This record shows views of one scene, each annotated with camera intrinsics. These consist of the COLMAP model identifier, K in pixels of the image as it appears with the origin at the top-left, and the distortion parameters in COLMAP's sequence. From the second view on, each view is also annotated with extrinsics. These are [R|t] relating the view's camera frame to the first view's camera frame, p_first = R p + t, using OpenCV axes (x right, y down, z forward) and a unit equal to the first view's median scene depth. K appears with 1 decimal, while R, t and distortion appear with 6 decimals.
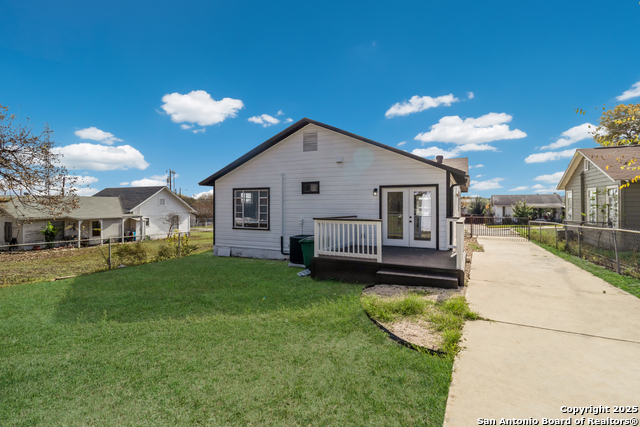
lens RADIAL K [[304.3, 0, 320.0], [0, 304.3, 213.5], [0, 0, 1]] dist [-0.000205, -0.000047]
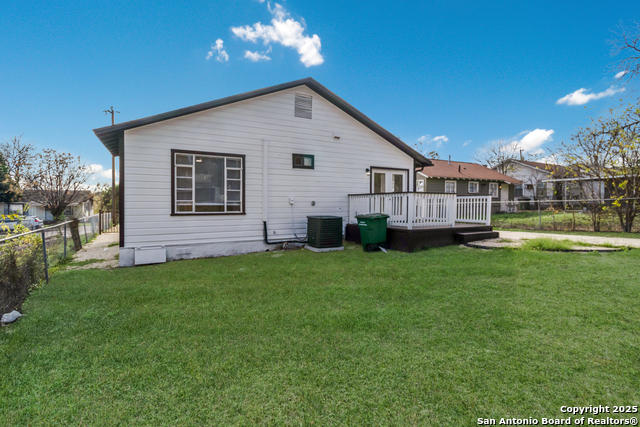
lens RADIAL K [[304.3, 0, 320.0], [0, 304.3, 213.5], [0, 0, 1]] dist [-0.000205, -0.000047]
pose [[0.580957, -0.031242, 0.813334, -0.667524], [0.013893, 0.999498, 0.028469, 0.035832], [-0.813816, -0.005240, 0.581100, 0.443022]]
